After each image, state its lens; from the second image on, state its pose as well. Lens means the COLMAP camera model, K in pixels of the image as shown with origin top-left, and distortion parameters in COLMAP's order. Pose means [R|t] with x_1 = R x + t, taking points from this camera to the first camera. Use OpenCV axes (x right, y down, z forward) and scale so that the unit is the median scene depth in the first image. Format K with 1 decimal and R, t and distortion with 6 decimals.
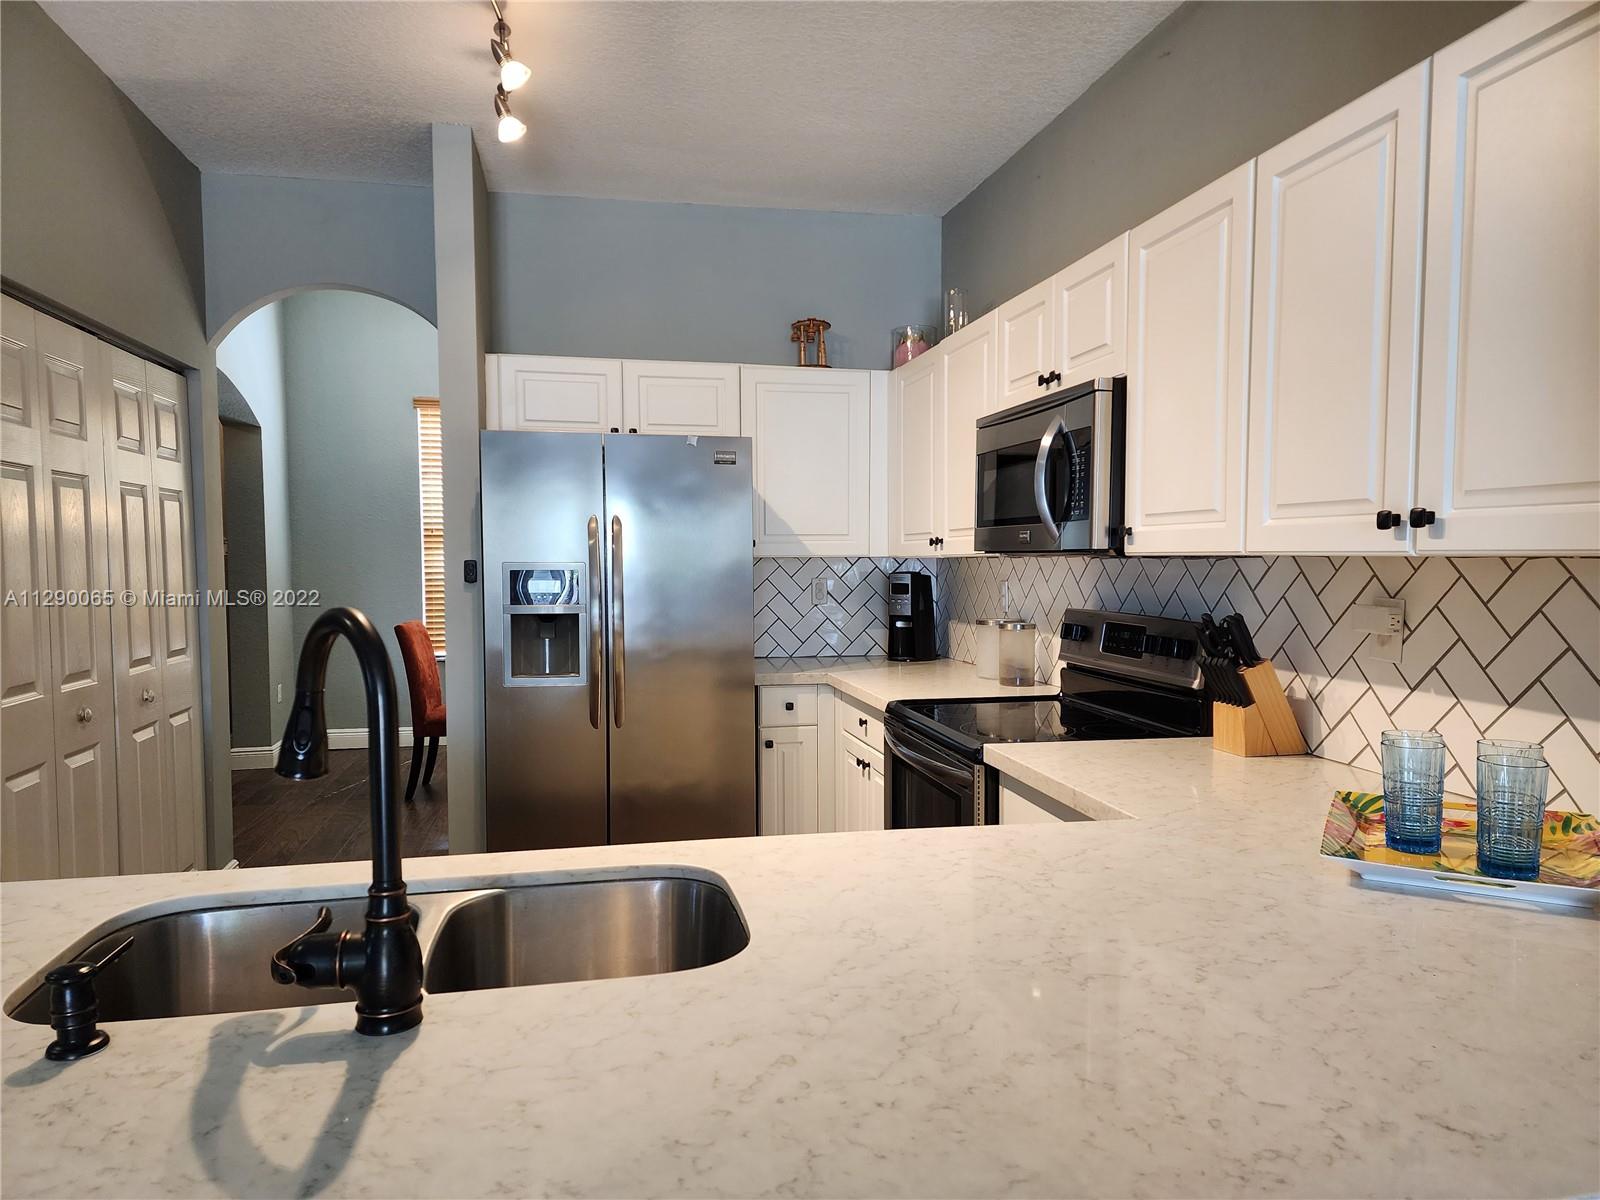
lens RADIAL K [[1077.5, 0, 797.8], [0, 1077.5, 604.5], [0, 0, 1]] dist [0.079332, -0.038747]
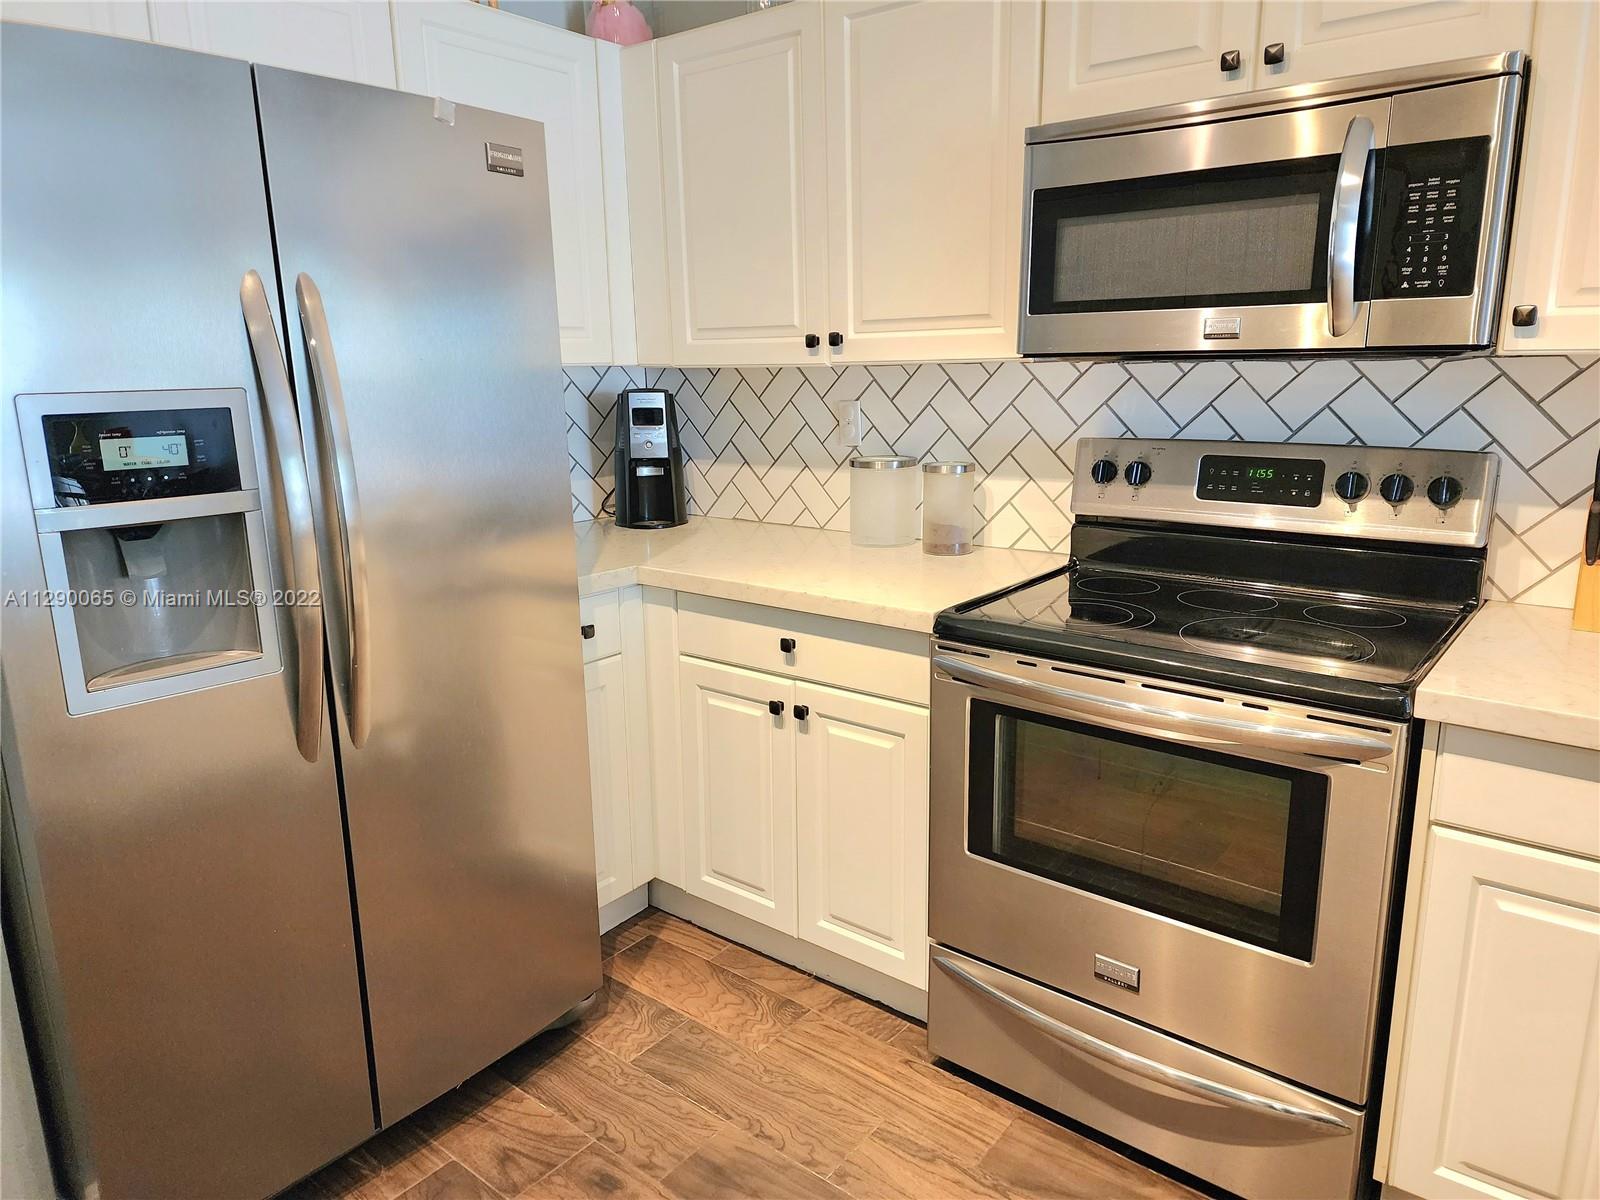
lens RADIAL K [[1077.5, 0, 805.1], [0, 1077.5, 593.8], [0, 0, 1]] dist [0.079332, -0.038747]
pose [[0.760759, -0.147401, 0.632075, -0.370466], [0.040241, 0.982708, 0.180736, -0.033883], [-0.647786, -0.112062, 0.753536, 0.629145]]
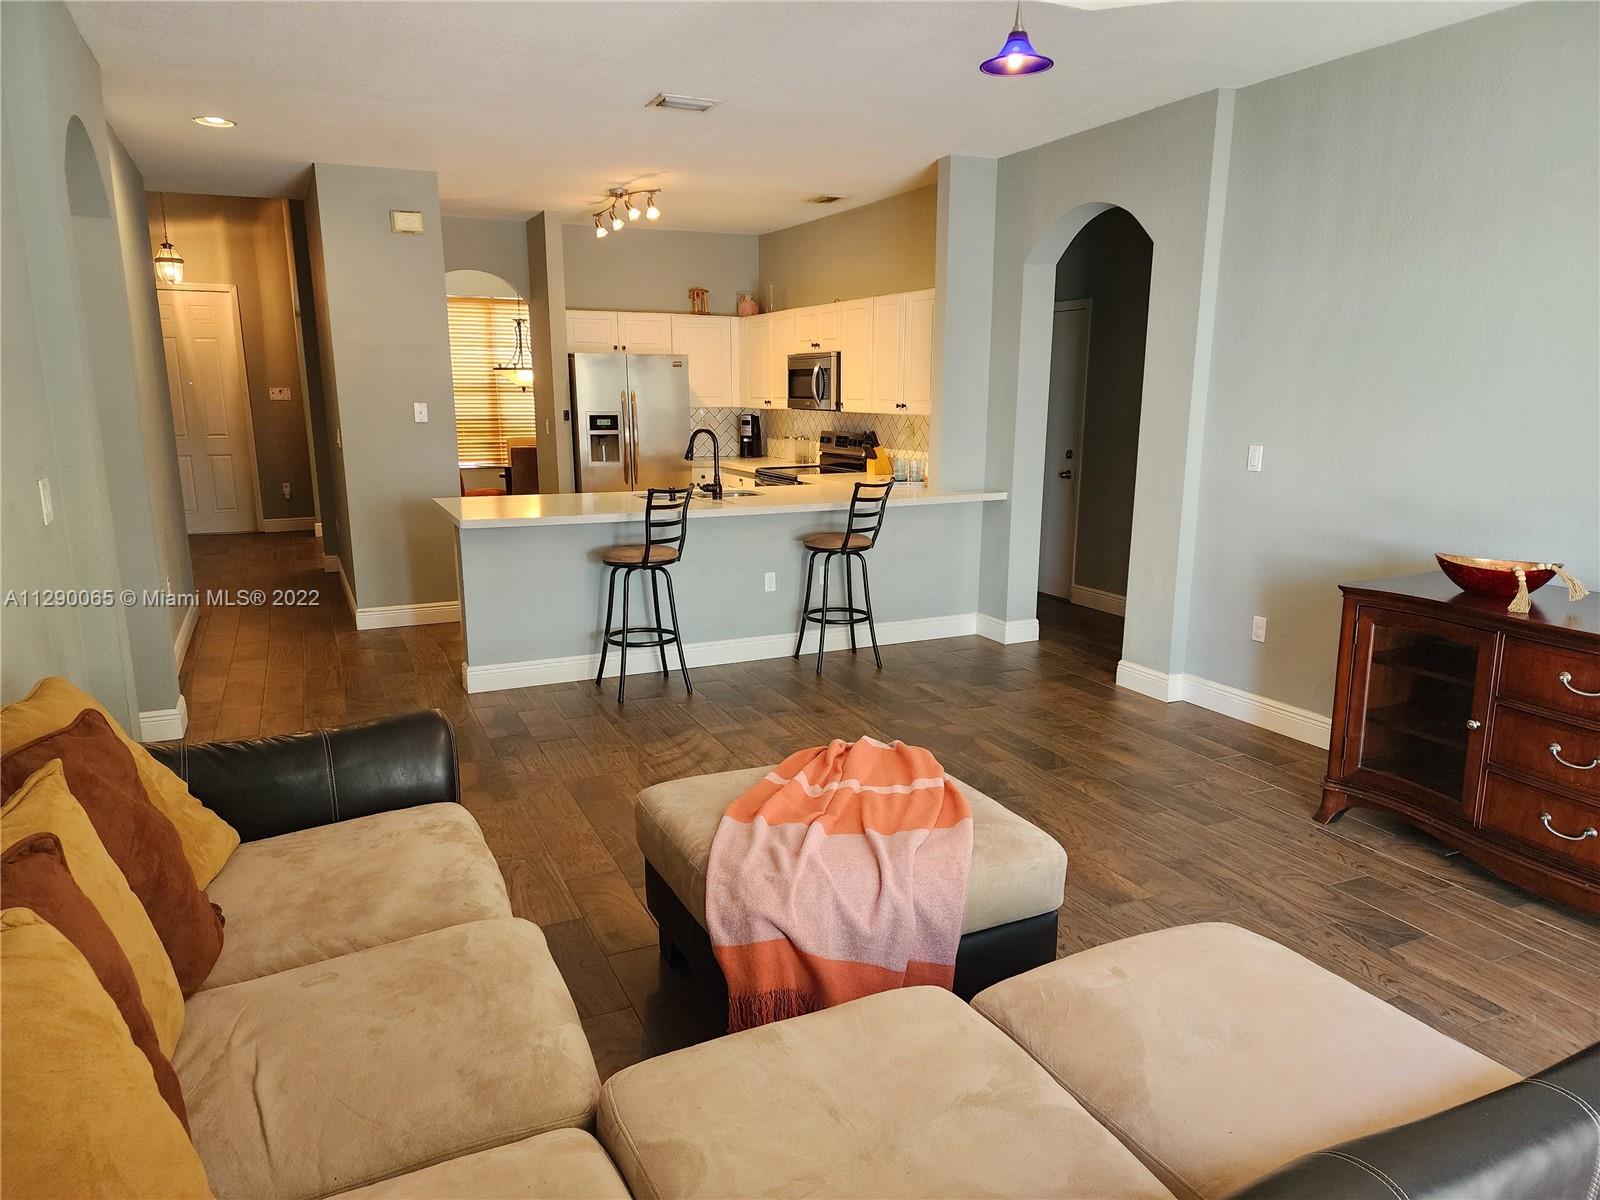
lens RADIAL K [[1077.5, 0, 804.7], [0, 1077.5, 617.3], [0, 0, 1]] dist [0.079332, -0.038747]
pose [[0.972026, -0.045802, 0.230364, -0.436723], [0.007472, 0.986336, 0.164577, 0.020153], [-0.234754, -0.158251, 0.959087, -1.651532]]
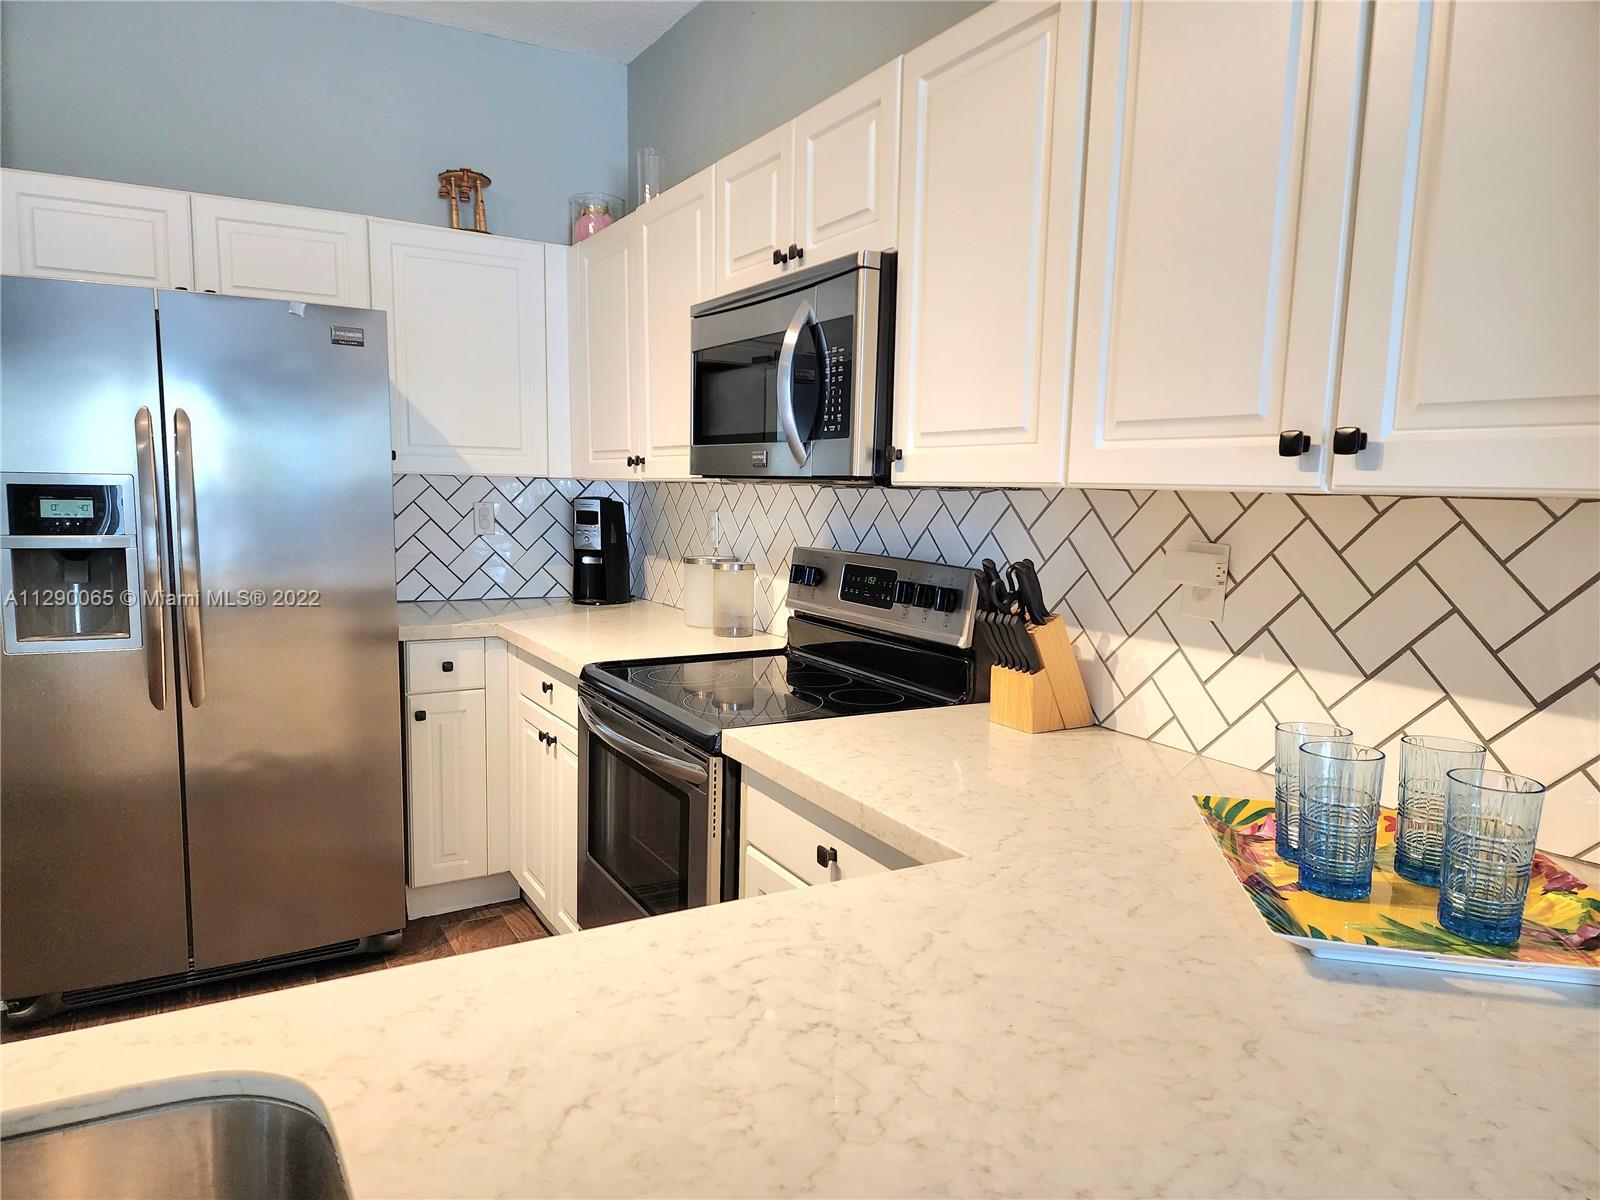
lens RADIAL K [[1077.5, 0, 800.0], [0, 1077.5, 617.5], [0, 0, 1]] dist [0.079332, -0.038747]
pose [[0.952946, -0.016015, 0.302716, -0.003096], [-0.008811, 0.996718, 0.080466, -0.009211], [-0.303011, -0.079347, 0.949678, 0.217227]]
